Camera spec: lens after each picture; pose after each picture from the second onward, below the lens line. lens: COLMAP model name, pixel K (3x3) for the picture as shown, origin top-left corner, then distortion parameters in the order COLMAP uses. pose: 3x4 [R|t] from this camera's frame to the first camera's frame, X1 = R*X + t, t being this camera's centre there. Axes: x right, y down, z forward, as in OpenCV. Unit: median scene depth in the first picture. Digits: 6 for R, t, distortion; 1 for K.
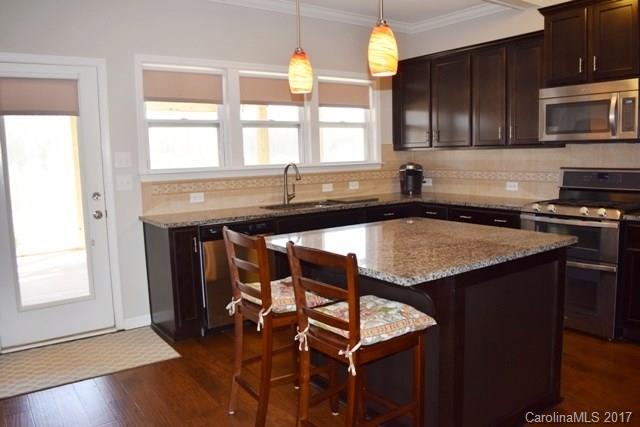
lens RADIAL K [[507.6, 0, 319.9], [0, 507.6, 213.4], [0, 0, 1]] dist [-0.088457, 0.033146]
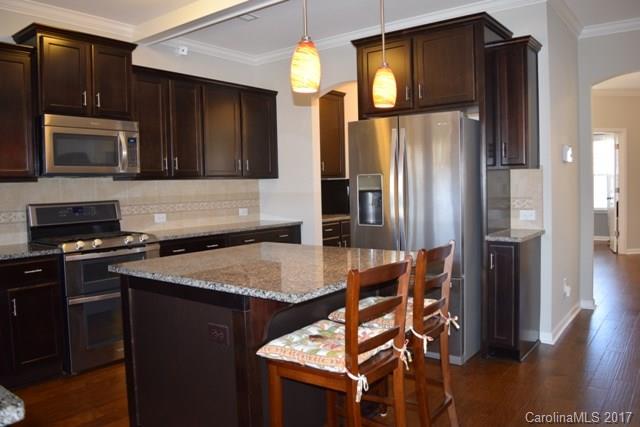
lens RADIAL K [[507.6, 0, 321.7], [0, 507.6, 207.3], [0, 0, 1]] dist [-0.088457, 0.033146]
pose [[-0.290218, -0.006478, 0.956939, -0.543691], [0.150487, 0.987226, 0.052322, -0.059595], [-0.945054, 0.159191, -0.285536, 0.820042]]
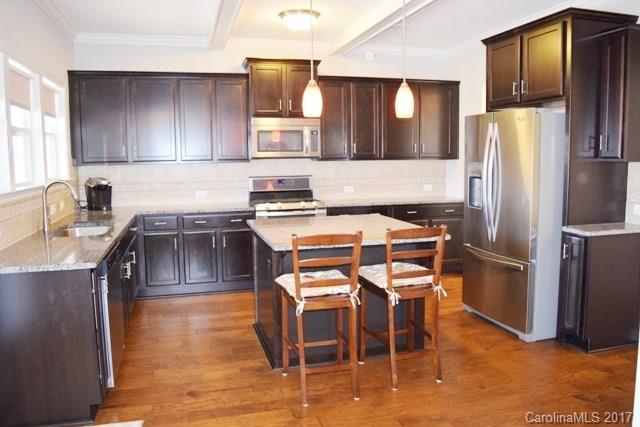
lens RADIAL K [[507.6, 0, 320.1], [0, 507.6, 214.0], [0, 0, 1]] dist [-0.088457, 0.033146]
pose [[0.335569, -0.082839, 0.938366, -0.793098], [0.116296, 0.992149, 0.045998, -0.036228], [-0.934809, 0.093693, 0.342568, 0.394116]]
